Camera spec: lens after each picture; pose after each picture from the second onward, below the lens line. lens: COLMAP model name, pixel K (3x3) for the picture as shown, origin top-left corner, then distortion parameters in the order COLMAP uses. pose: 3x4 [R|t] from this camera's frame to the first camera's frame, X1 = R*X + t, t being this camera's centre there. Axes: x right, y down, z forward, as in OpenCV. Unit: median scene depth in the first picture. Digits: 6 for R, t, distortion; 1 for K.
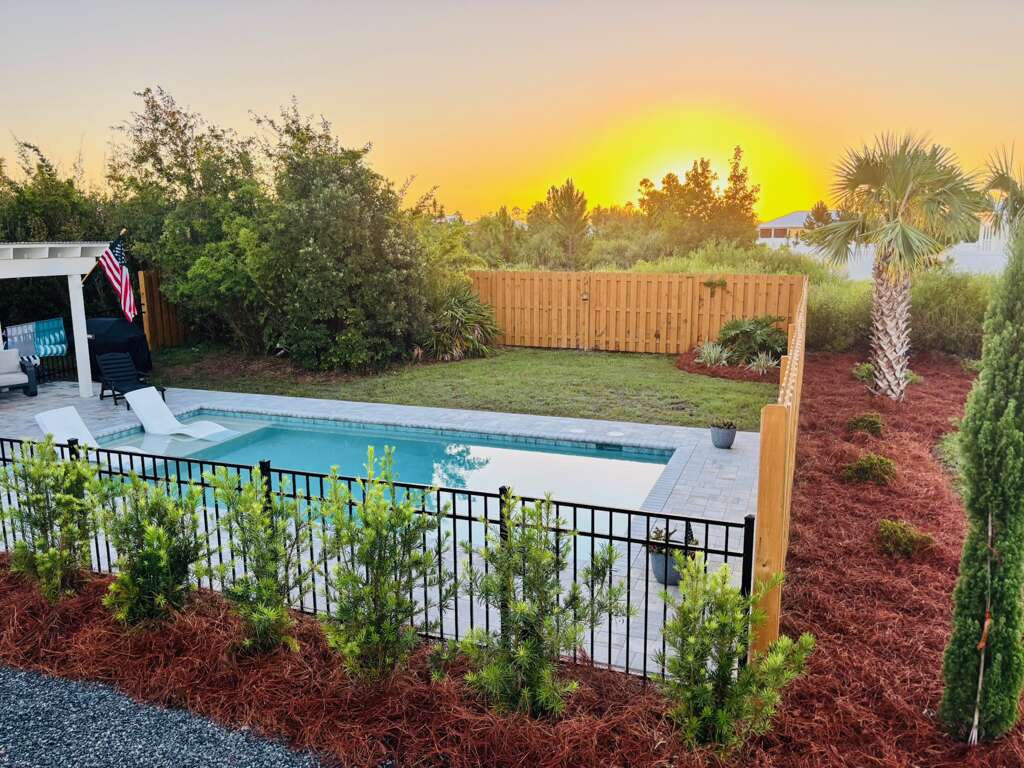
lens RADIAL K [[776.3, 0, 510.6], [0, 776.3, 384.0], [0, 0, 1]] dist [0.029190, -0.005791]
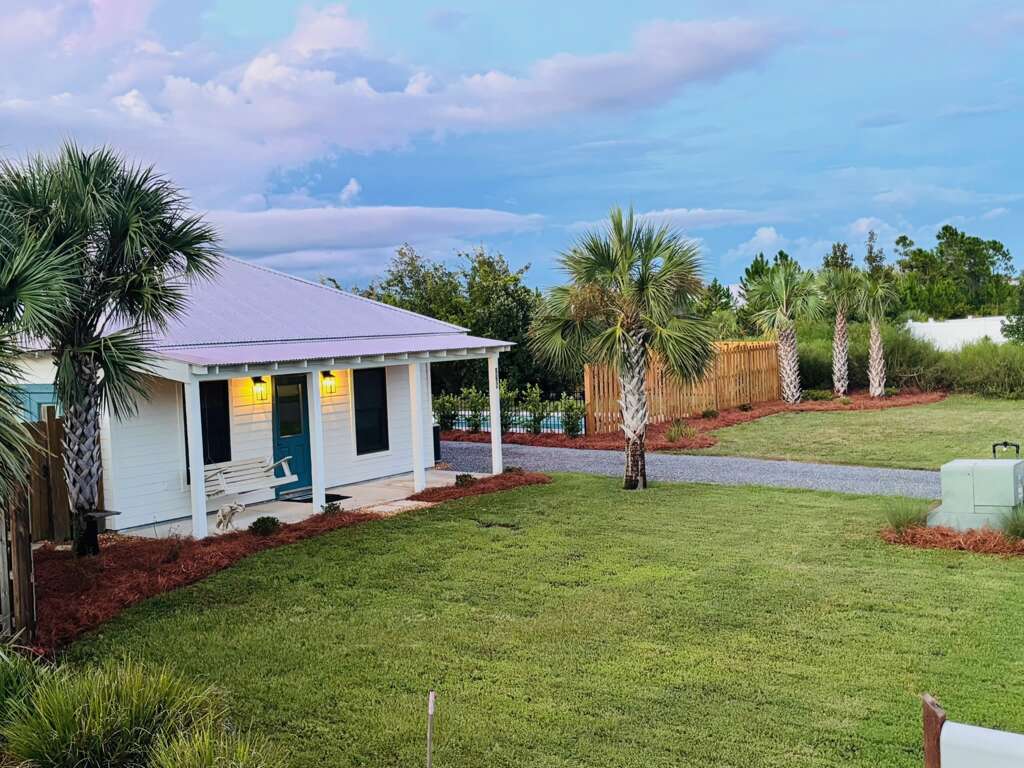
lens RADIAL K [[1199.1, 0, 510.5], [0, 1199.1, 382.5], [0, 0, 1]] dist [0.102286, 0.000000]
pose [[0.972138, -0.020493, -0.233511, 0.411576], [-0.010129, 0.991568, -0.129189, 0.280079], [0.234189, 0.127954, 0.963734, -1.557984]]
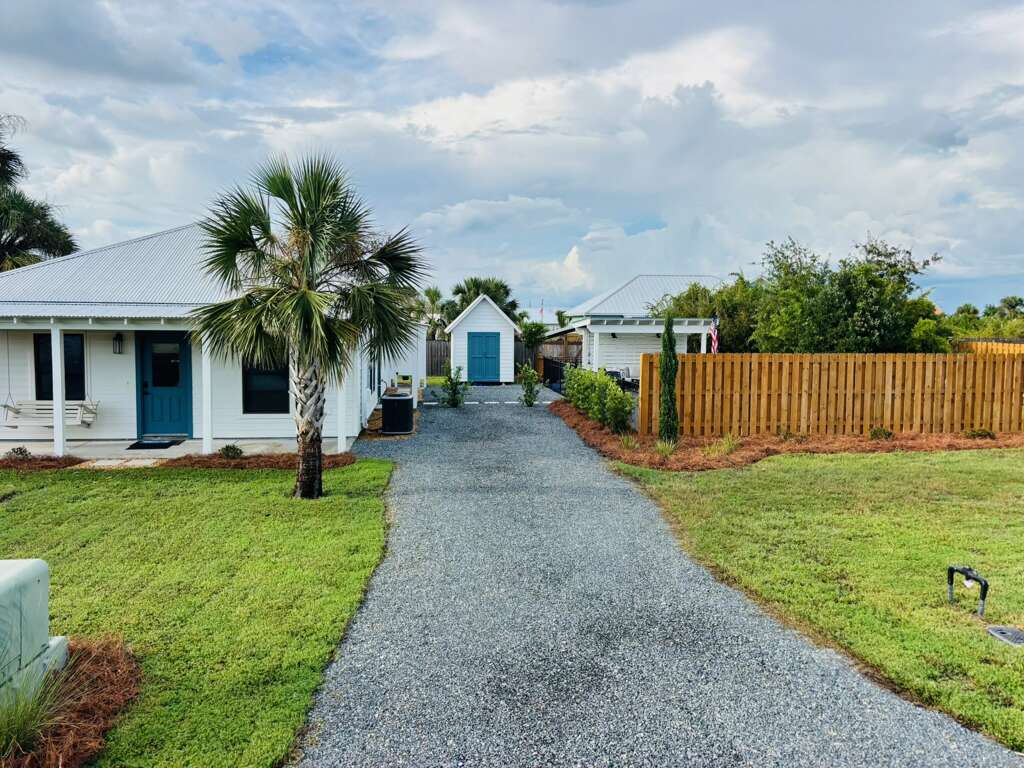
lens RADIAL K [[776.3, 0, 513.2], [0, 776.3, 383.2], [0, 0, 1]] dist [0.029190, -0.005791]
pose [[0.472432, 0.085983, -0.877163, 0.953771], [-0.179608, 0.983738, -0.000305, 0.082989], [0.862872, 0.157689, 0.480193, -0.413517]]
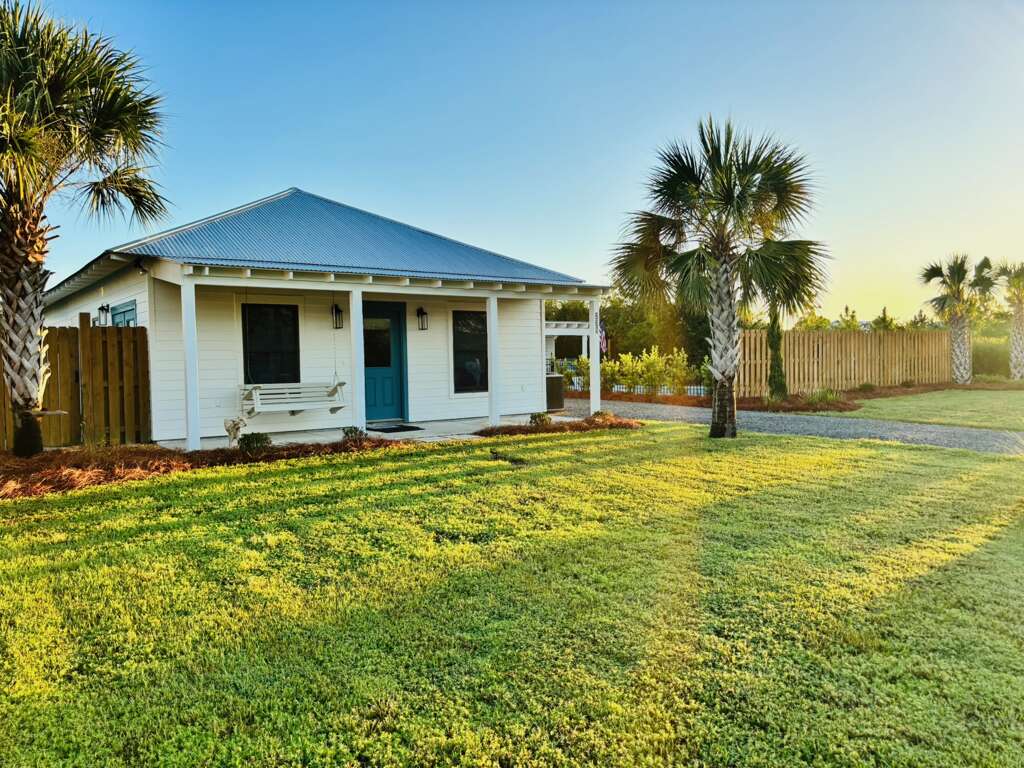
lens RADIAL K [[776.3, 0, 510.8], [0, 776.3, 385.7], [0, 0, 1]] dist [0.029190, -0.005791]
pose [[0.847829, 0.008552, -0.530201, 0.462910], [-0.085003, 0.989132, -0.119970, 0.283038], [0.523413, 0.146783, 0.839341, -0.983176]]
